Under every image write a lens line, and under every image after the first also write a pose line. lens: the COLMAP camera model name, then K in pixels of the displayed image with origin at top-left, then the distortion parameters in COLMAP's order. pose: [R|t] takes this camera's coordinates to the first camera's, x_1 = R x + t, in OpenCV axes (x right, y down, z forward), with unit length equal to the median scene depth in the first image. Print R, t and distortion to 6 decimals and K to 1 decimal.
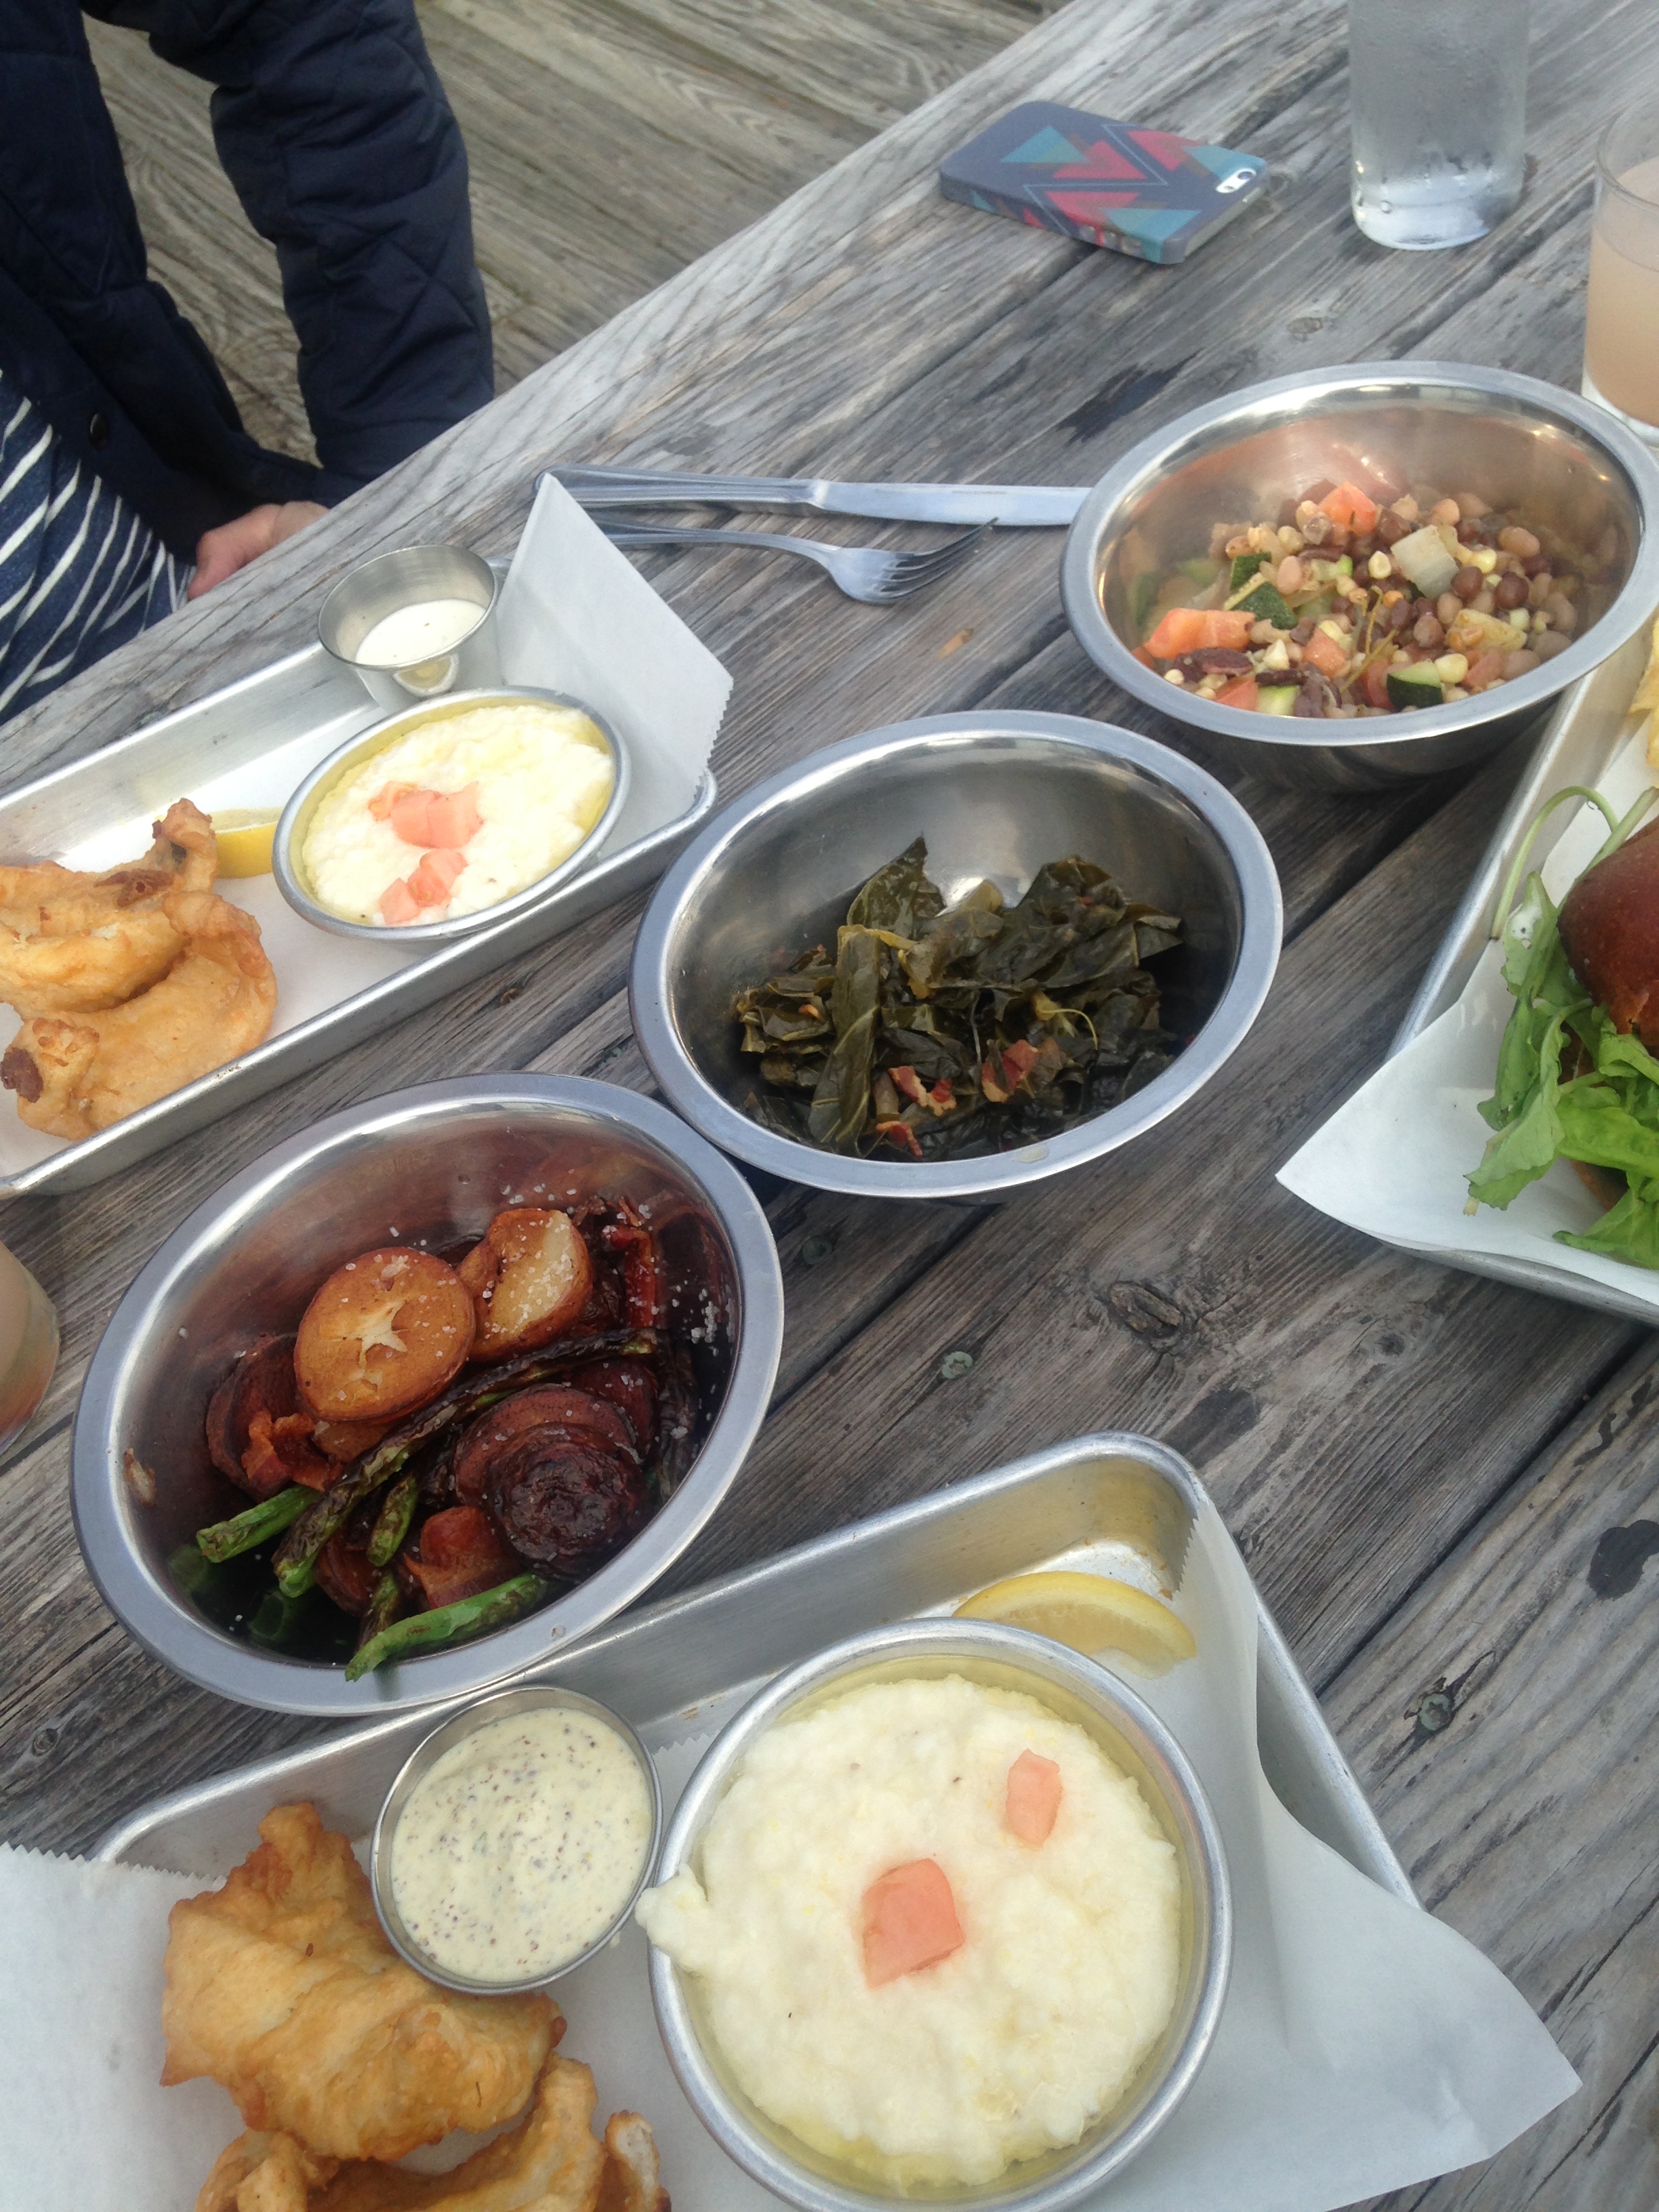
lens RADIAL K [[2127.6, 0, 888.7], [0, 2127.6, 1109.7], [0, 0, 1]] dist [0.186936, -0.338050]
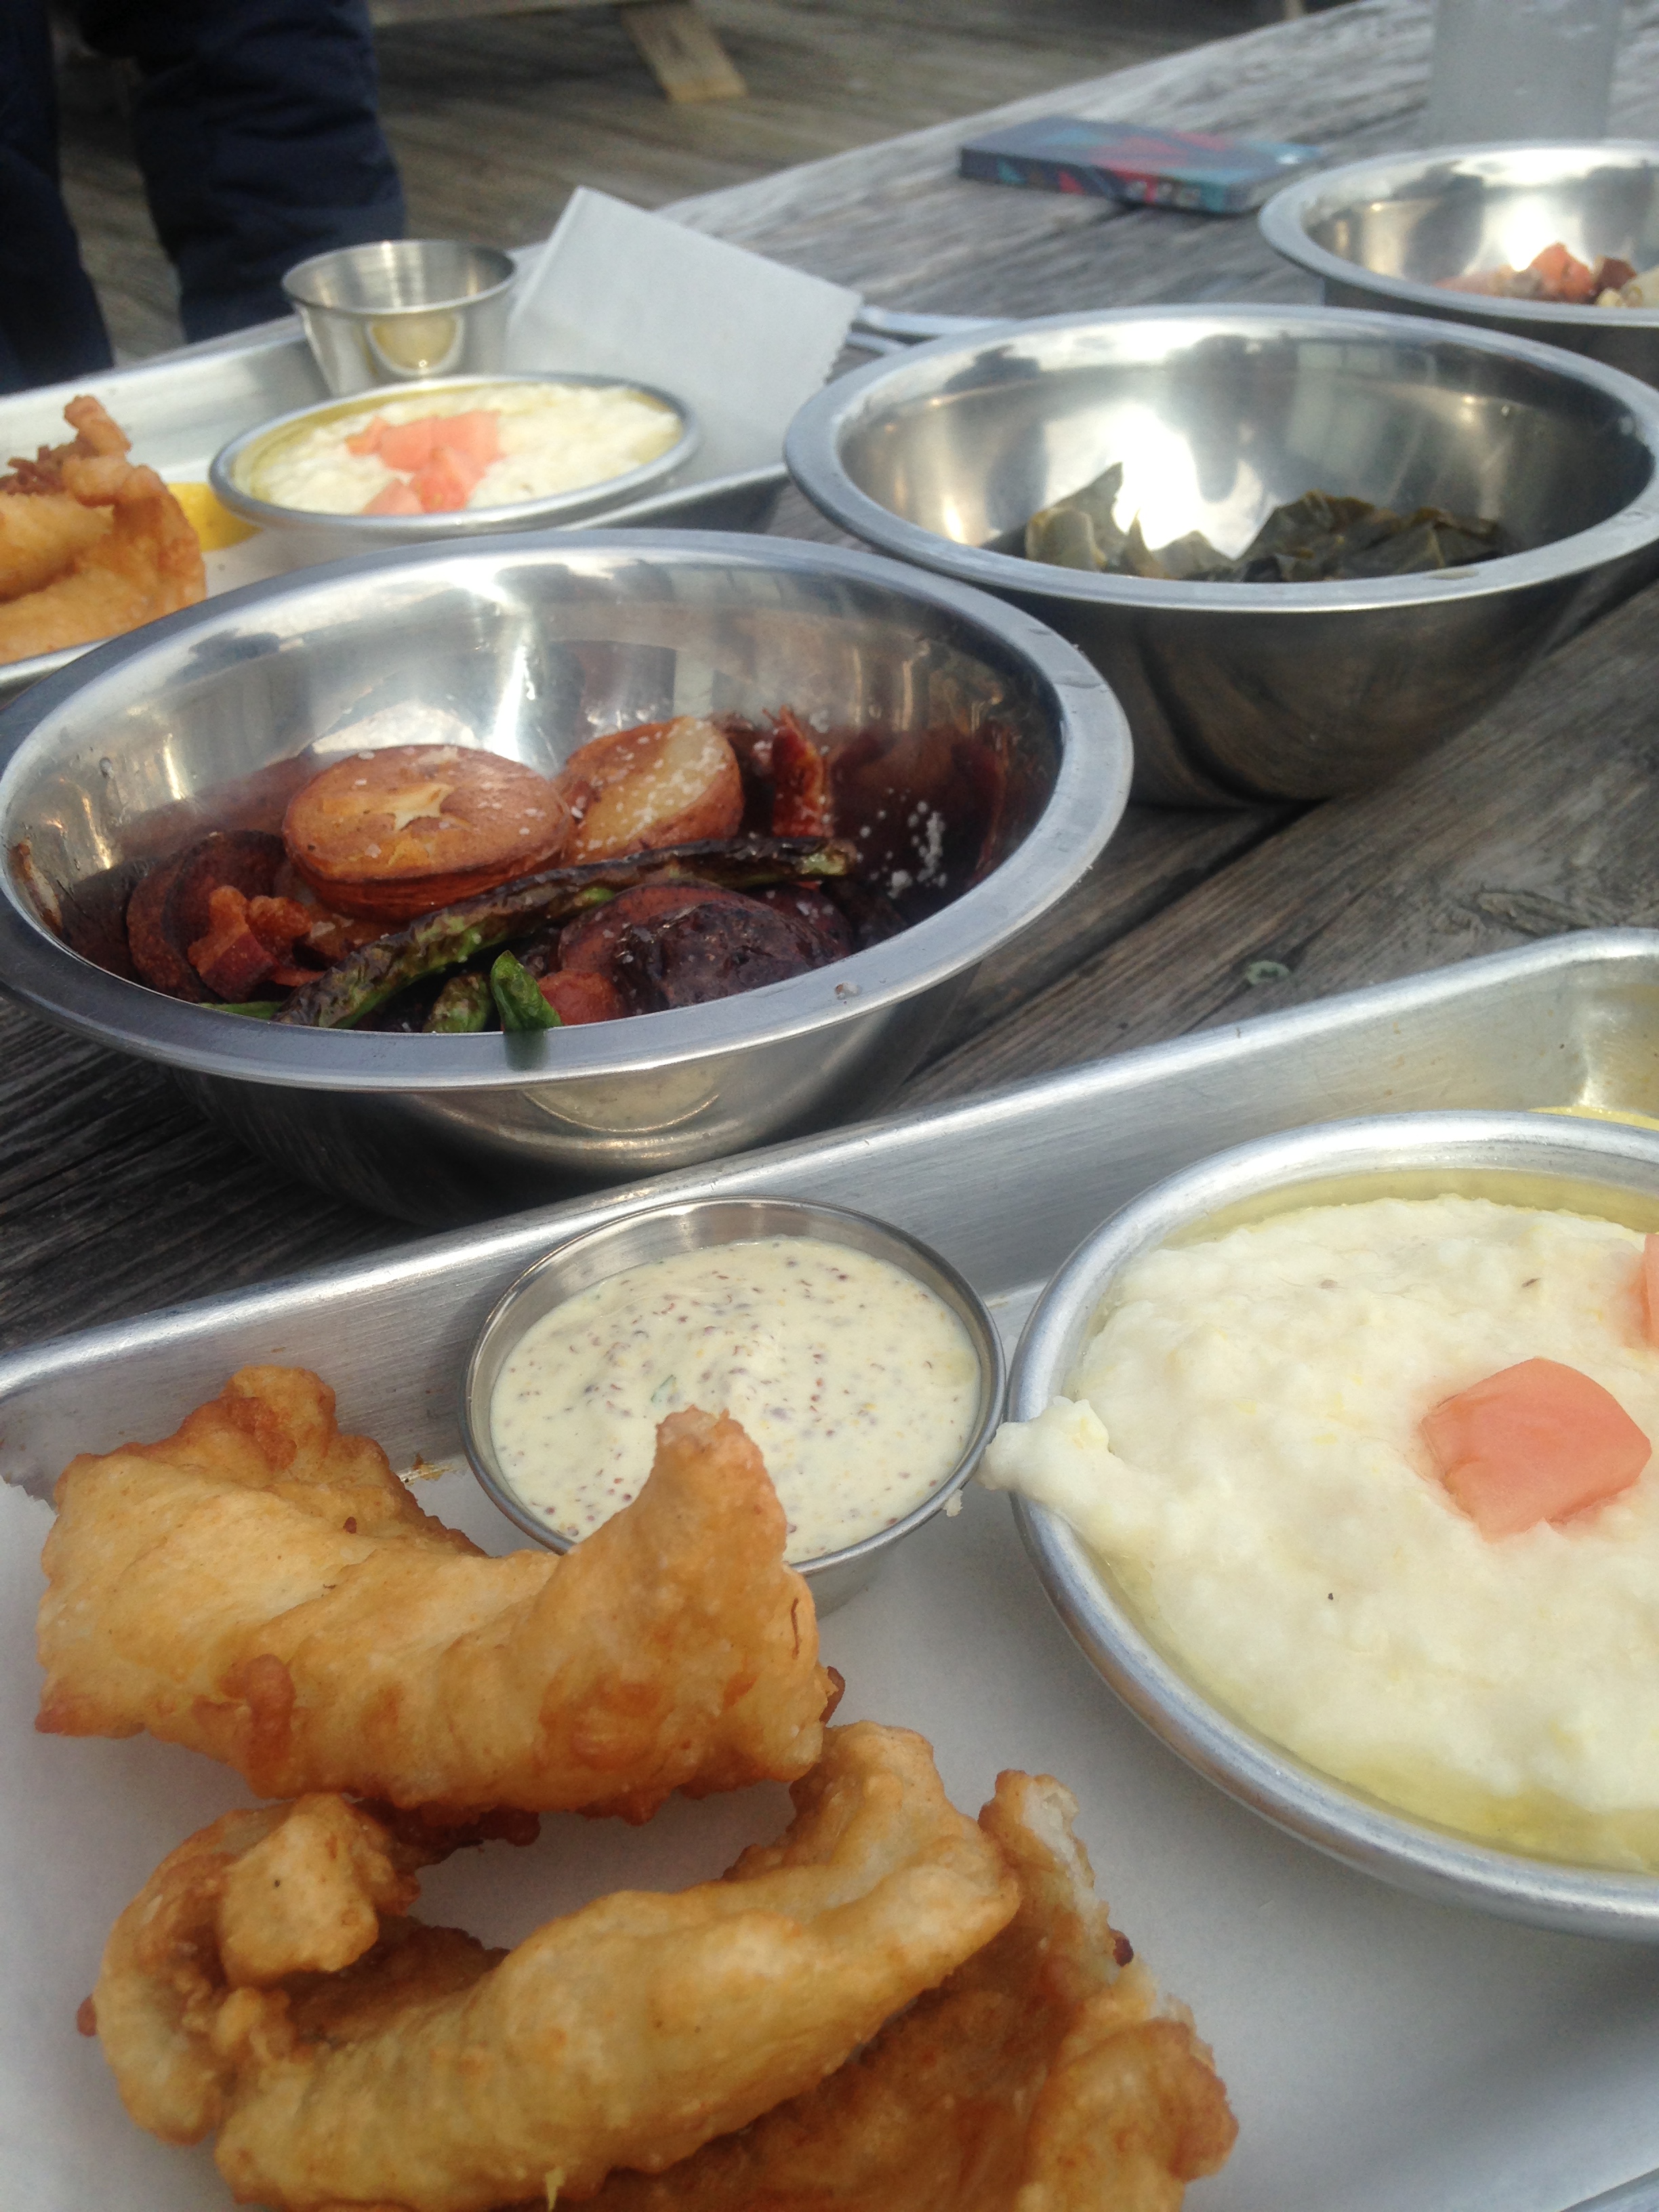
lens RADIAL K [[2127.6, 0, 888.7], [0, 2127.6, 1109.7], [0, 0, 1]] dist [0.186936, -0.338050]
pose [[0.986969, 0.077016, 0.141285, -0.179948], [-0.038637, 0.965760, -0.256542, 0.341417], [-0.156205, 0.247740, 0.956151, 0.381314]]
